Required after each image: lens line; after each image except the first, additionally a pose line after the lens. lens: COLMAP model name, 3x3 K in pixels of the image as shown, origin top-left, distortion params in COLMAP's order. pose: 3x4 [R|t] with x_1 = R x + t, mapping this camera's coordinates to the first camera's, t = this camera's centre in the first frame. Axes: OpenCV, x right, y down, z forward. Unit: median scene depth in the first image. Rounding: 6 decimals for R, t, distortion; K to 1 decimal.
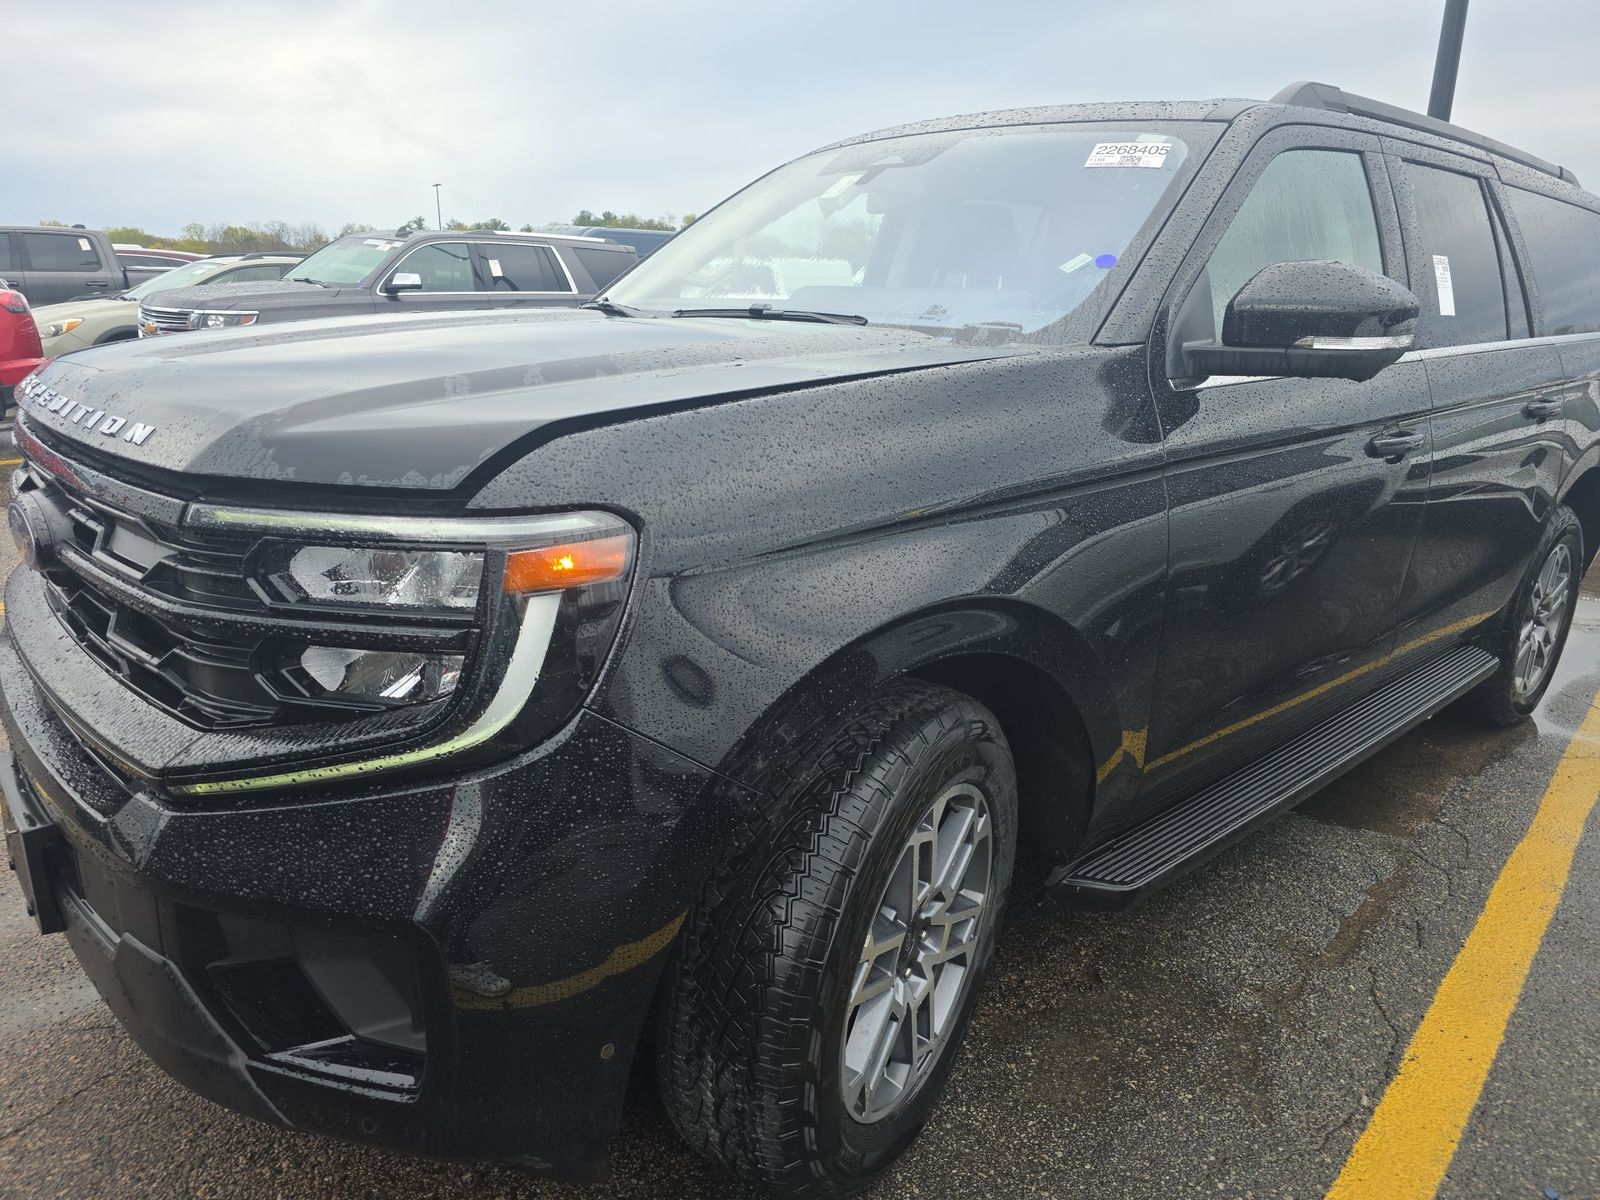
lens RADIAL K [[1146.7, 0, 799.1], [0, 1146.7, 636.2], [0, 0, 1]] dist [0.008770, 0.001885]
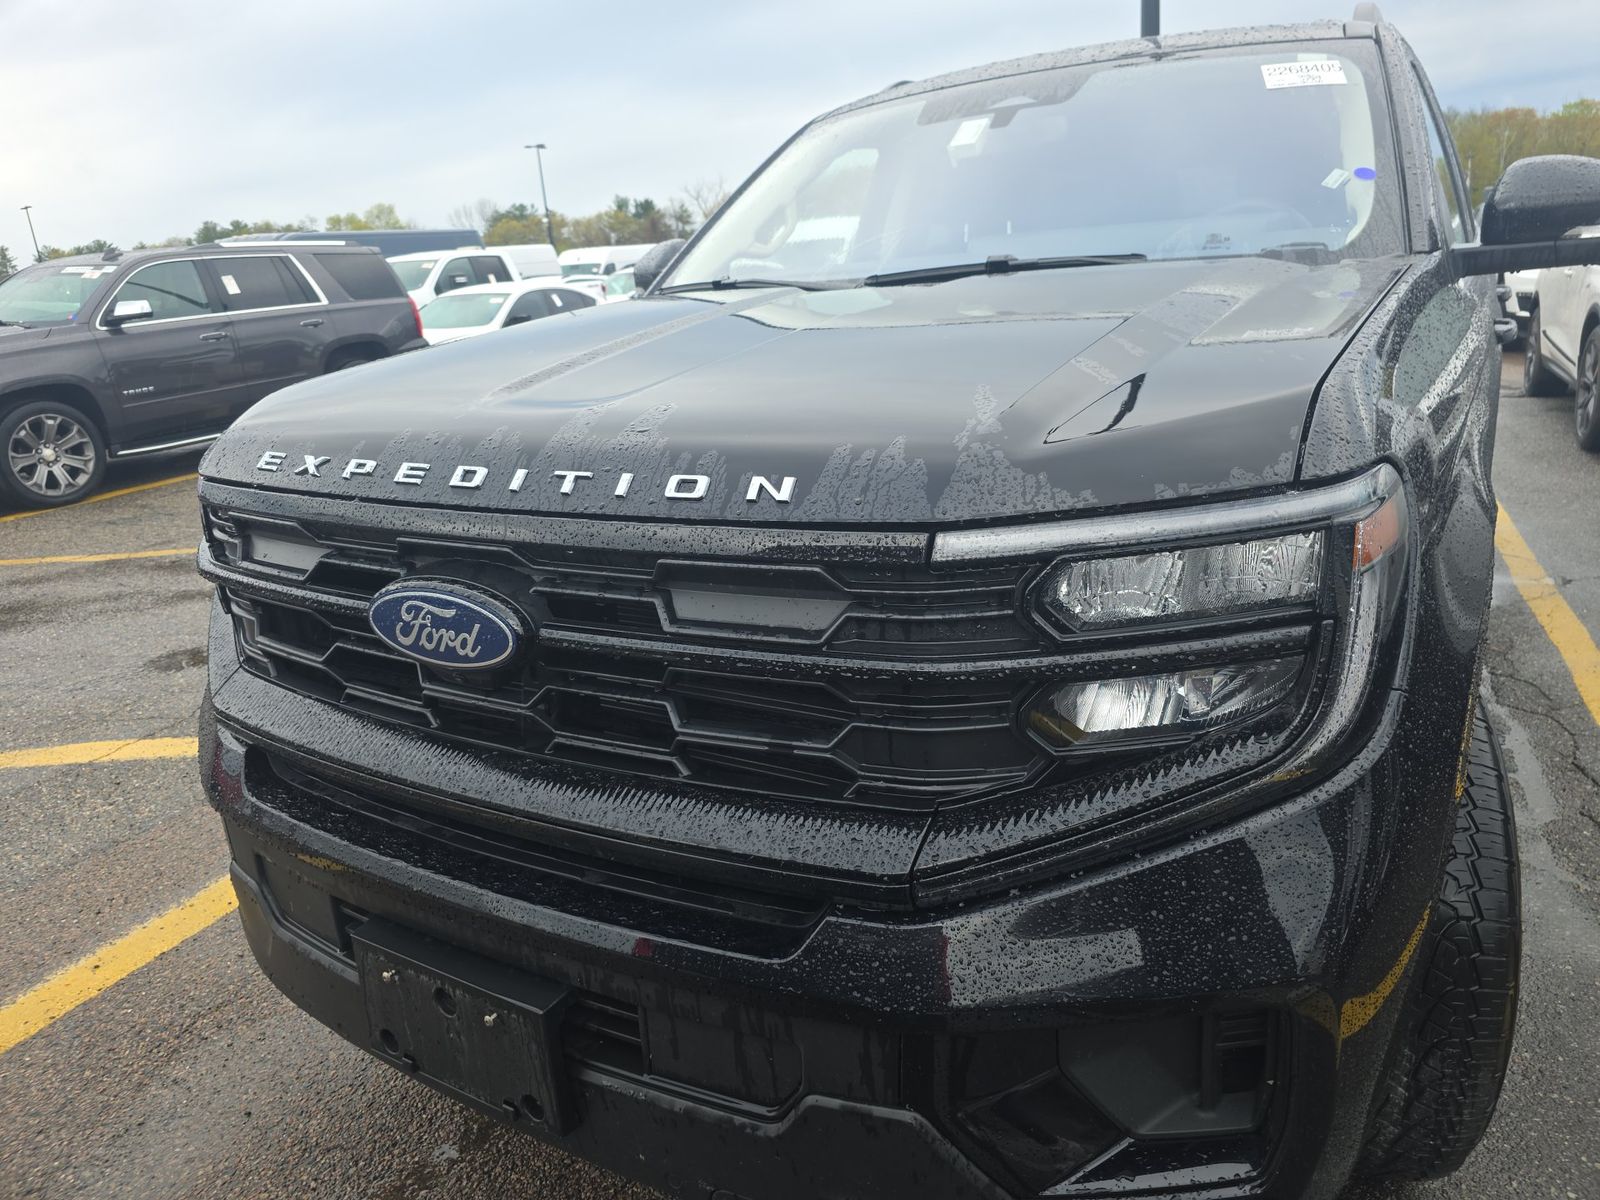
lens RADIAL K [[1157.7, 0, 800.0], [0, 1157.7, 600.0], [0, 0, 1]] dist [0.006102, -0.001373]
pose [[0.949889, -0.175522, 0.258657, -0.467469], [0.178937, 0.983805, 0.010476, -0.053530], [-0.256307, 0.036332, 0.965912, 0.143990]]
